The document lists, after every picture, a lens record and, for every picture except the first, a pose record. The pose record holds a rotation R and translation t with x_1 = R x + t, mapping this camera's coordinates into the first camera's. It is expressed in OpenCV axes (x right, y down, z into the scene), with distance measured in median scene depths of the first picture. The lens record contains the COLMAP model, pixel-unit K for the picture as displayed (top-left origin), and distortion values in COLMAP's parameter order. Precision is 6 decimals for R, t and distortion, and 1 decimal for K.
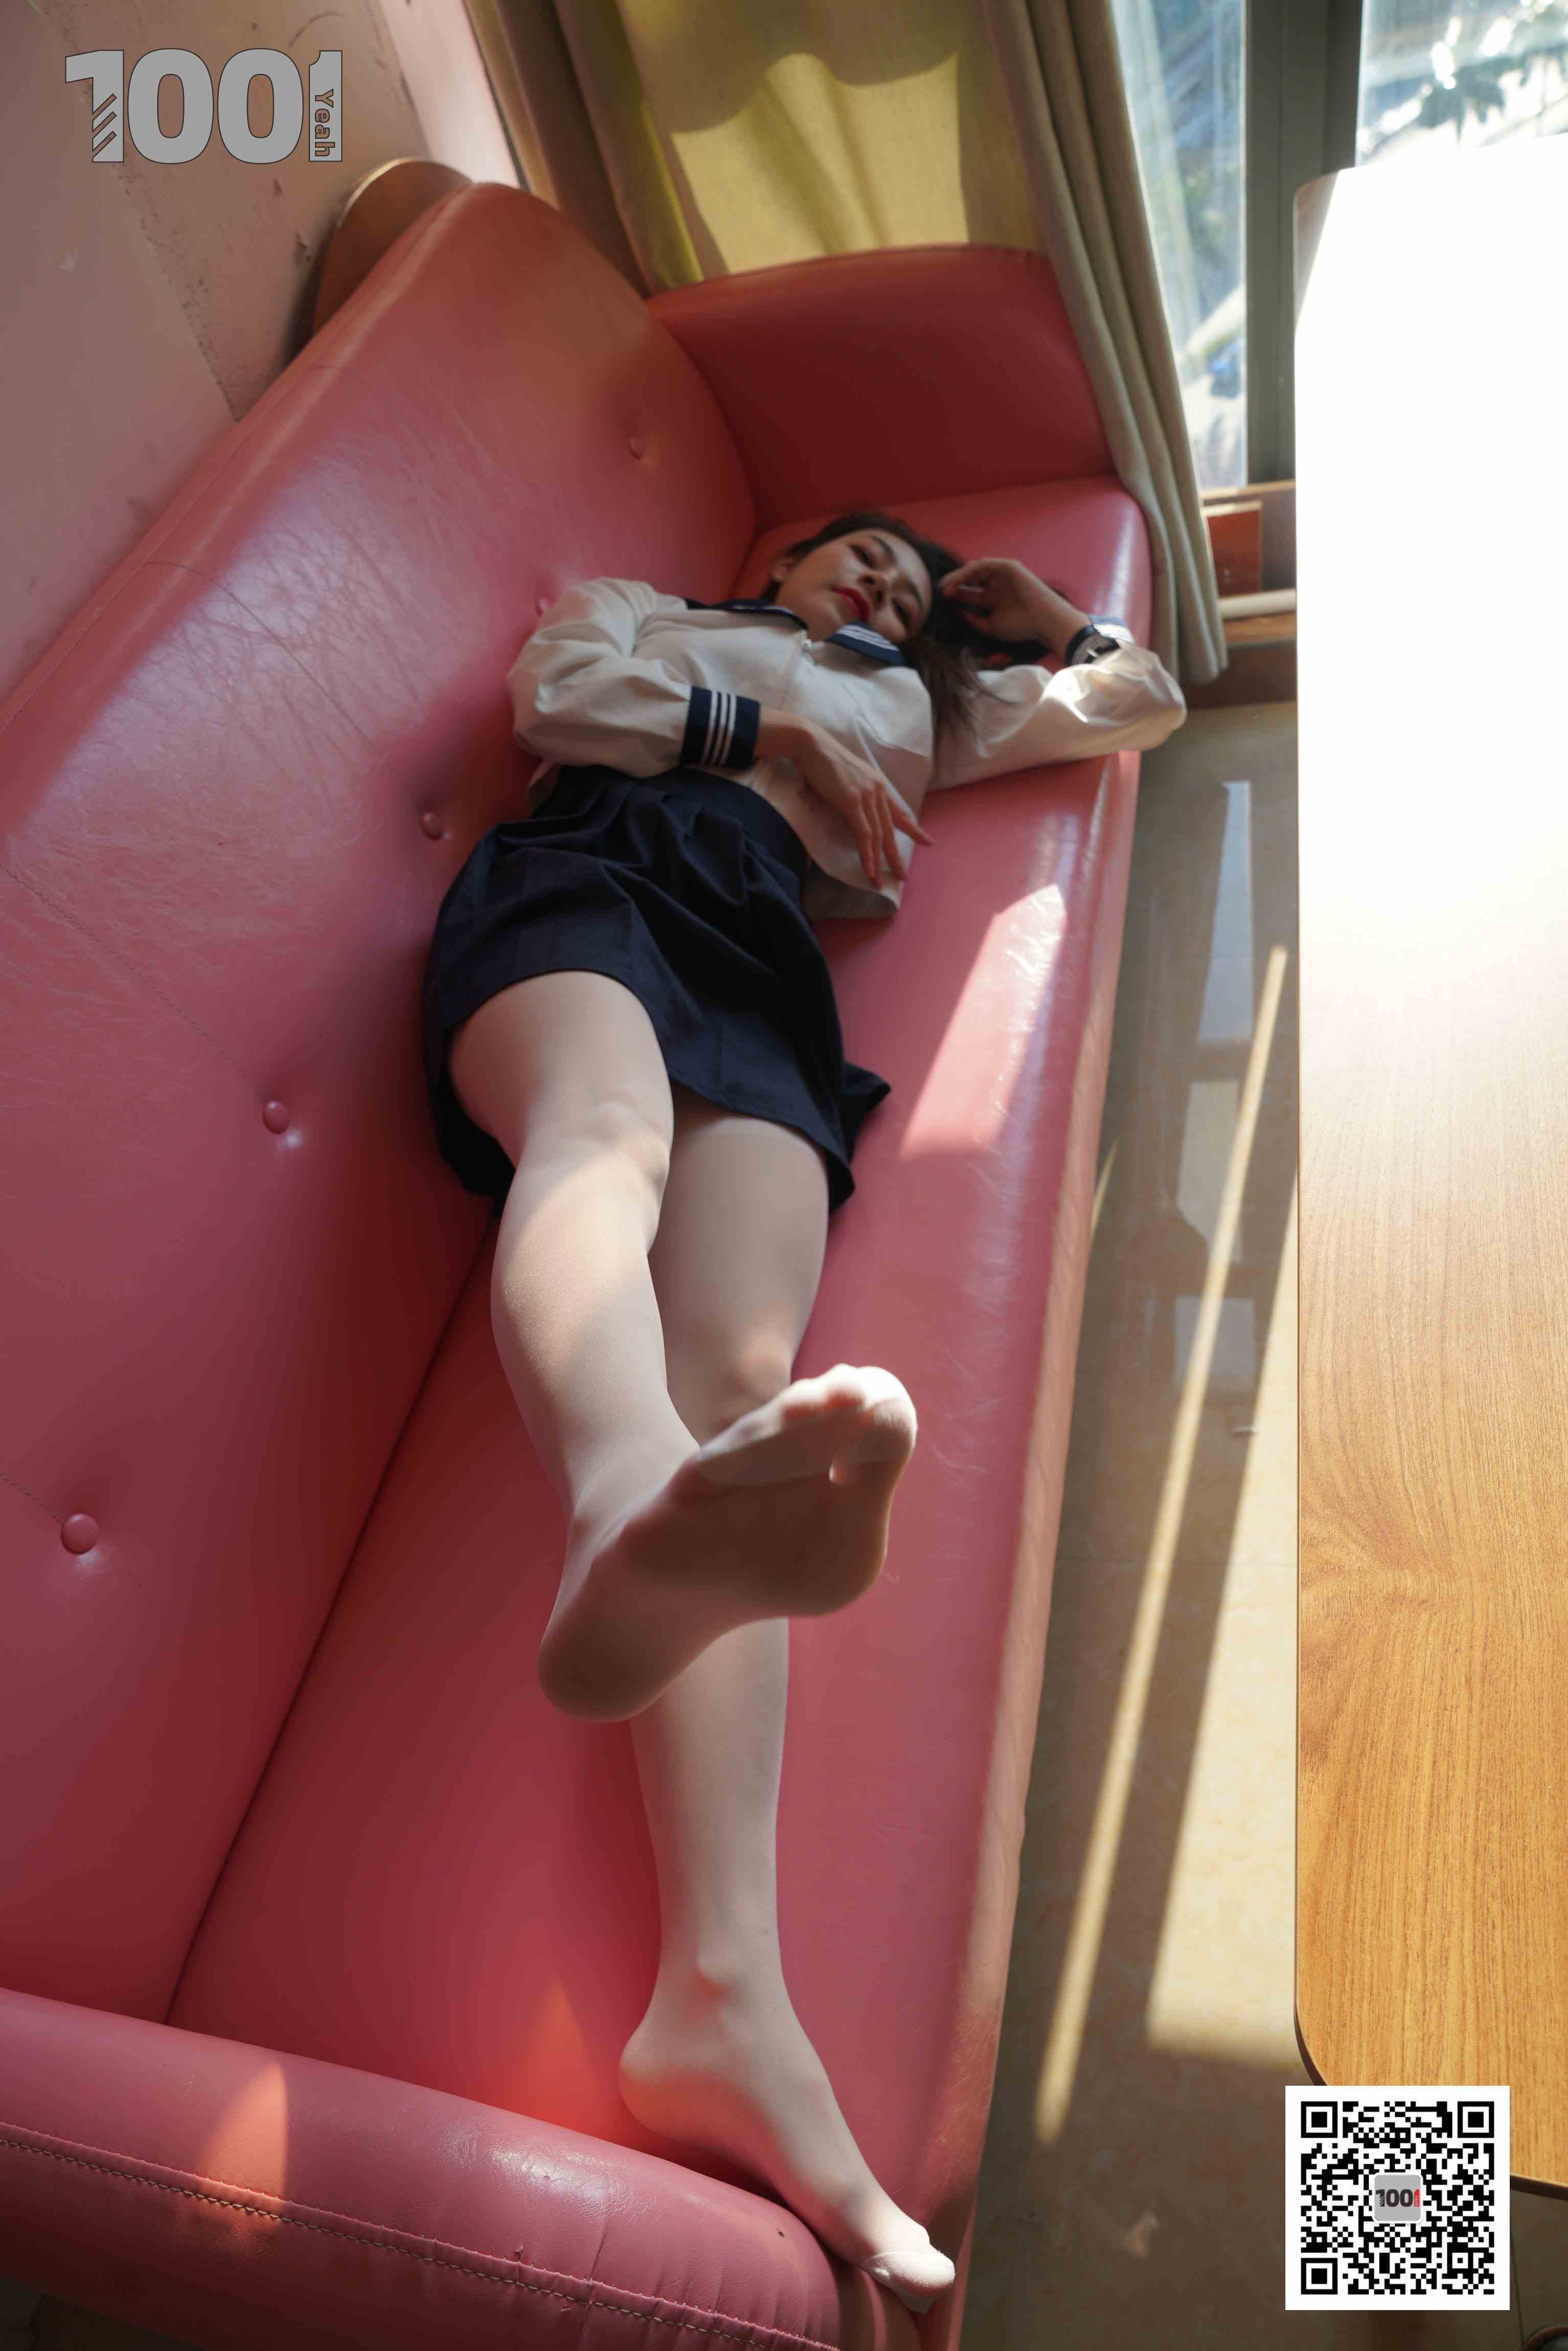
lens RADIAL K [[1595.7, 0, 786.6], [0, 1595.7, 1174.0], [0, 0, 1]] dist [-0.031977, 0.025517]
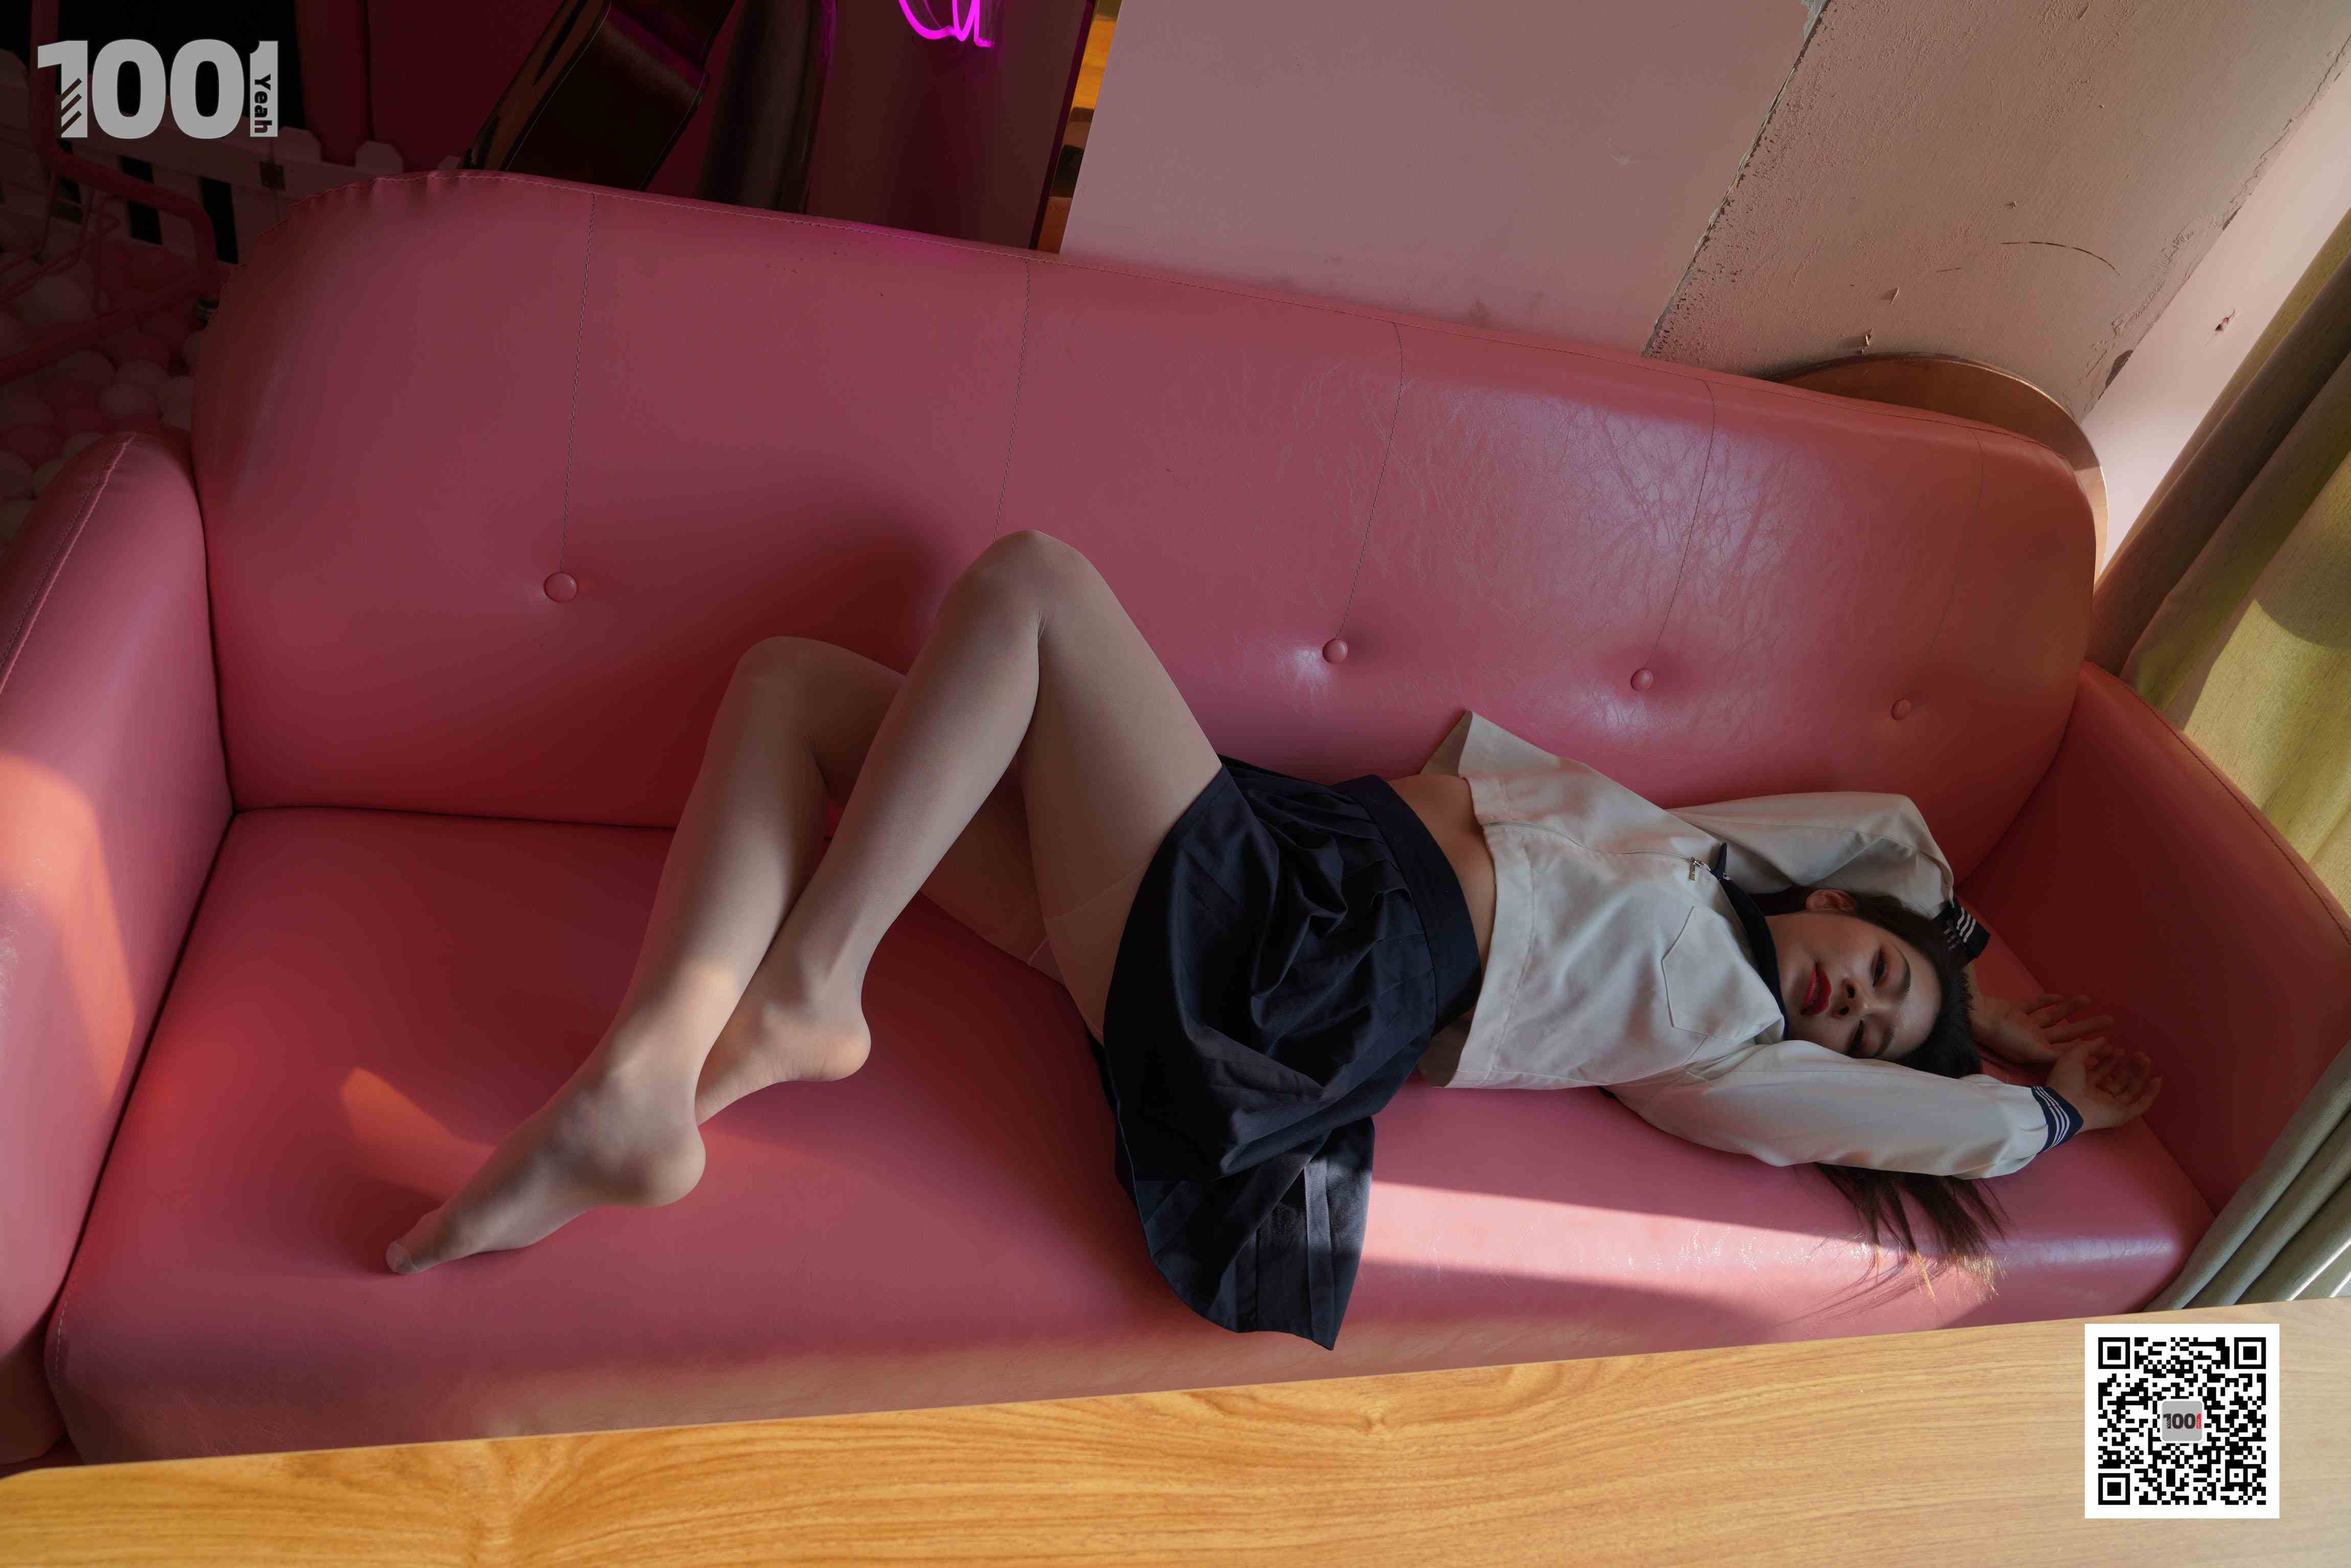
lens RADIAL K [[1595.7, 0, 1170.2], [0, 1595.7, 780.9], [0, 0, 1]] dist [-0.031977, 0.025517]
pose [[0.318756, 0.836936, -0.444897, 0.593754], [-0.898020, 0.416835, 0.140740, -0.473765], [0.303239, 0.354665, 0.884454, 0.095660]]
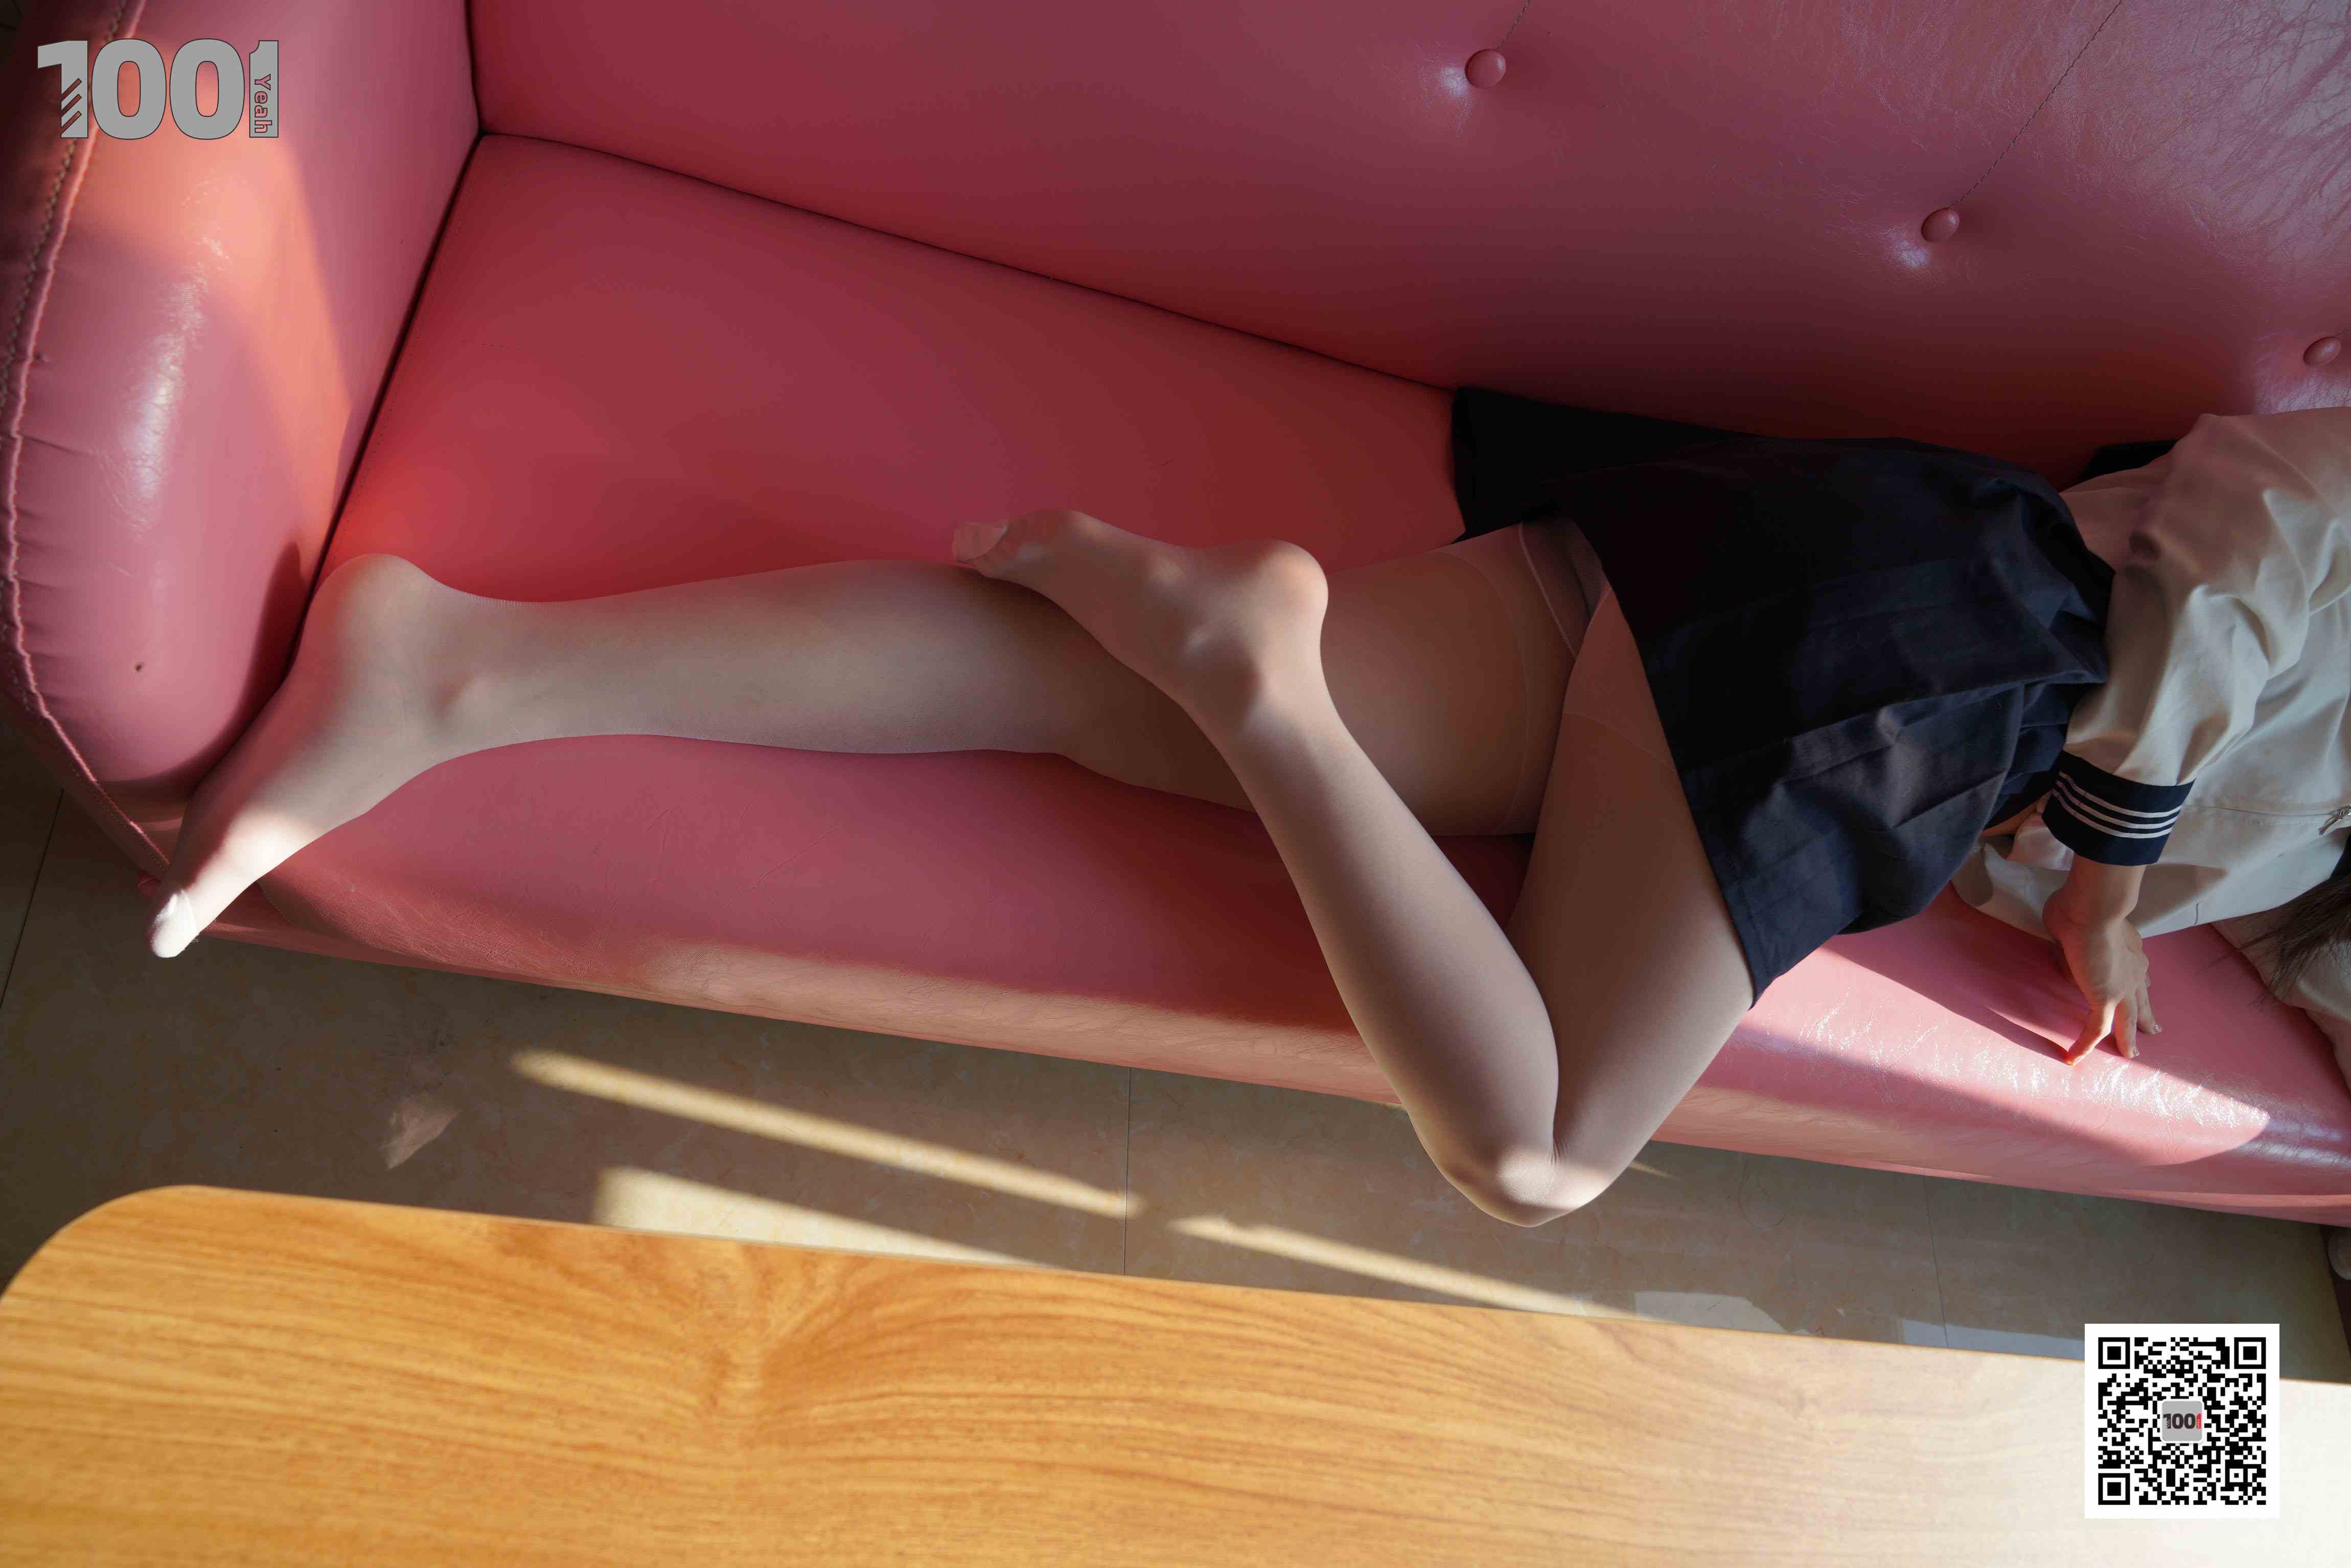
lens RADIAL K [[1595.7, 0, 1166.0], [0, 1595.7, 790.8], [0, 0, 1]] dist [-0.031977, 0.025517]
pose [[0.056546, 0.993283, -0.100955, 0.206684], [-0.931182, 0.088944, 0.353538, -0.237295], [0.360143, 0.074016, 0.929956, 0.359587]]
